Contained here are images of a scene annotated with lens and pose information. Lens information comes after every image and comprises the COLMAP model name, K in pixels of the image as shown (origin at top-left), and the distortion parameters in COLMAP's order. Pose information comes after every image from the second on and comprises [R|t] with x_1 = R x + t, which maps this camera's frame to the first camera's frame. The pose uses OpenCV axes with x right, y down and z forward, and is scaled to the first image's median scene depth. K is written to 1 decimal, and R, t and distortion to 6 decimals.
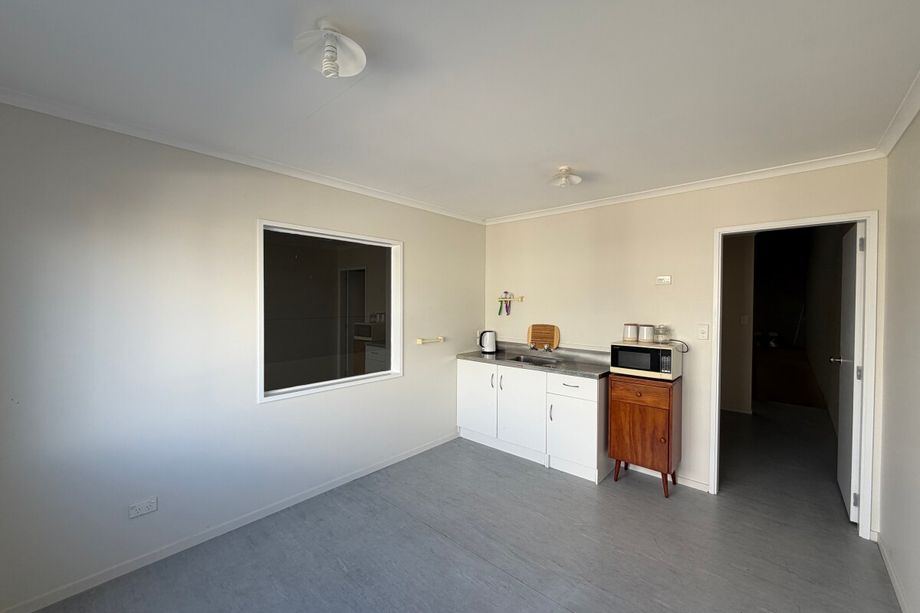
lens RADIAL K [[367.3, 0, 460.0], [0, 367.3, 306.5], [0, 0, 1]] dist [0.000465, 0.000051]
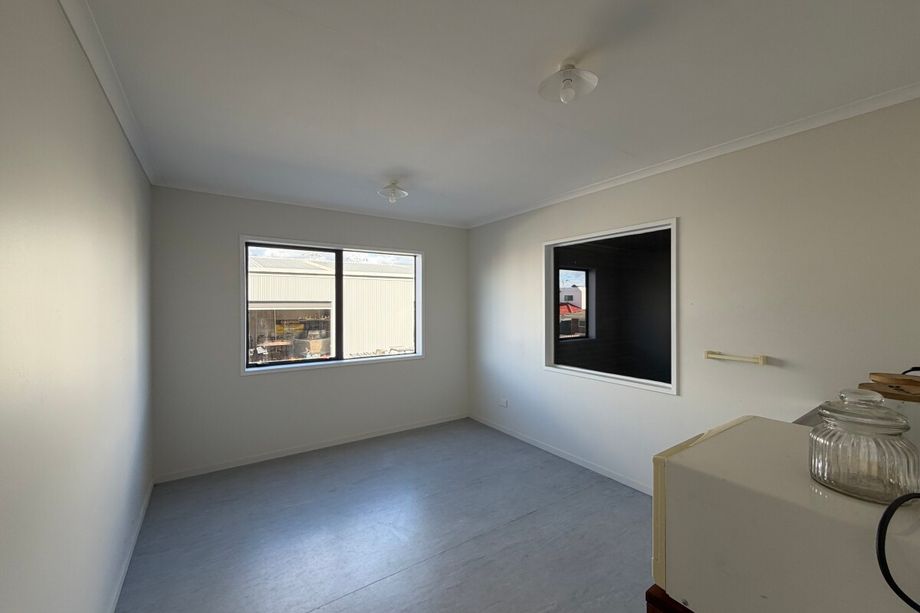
lens RADIAL K [[367.3, 0, 460.0], [0, 367.3, 306.5], [0, 0, 1]] dist [0.000465, 0.000051]
pose [[-0.234607, -0.001910, -0.972089, 0.768012], [-0.017190, 0.999850, 0.002184, 0.015424], [0.971938, 0.017222, -0.234604, 0.830522]]
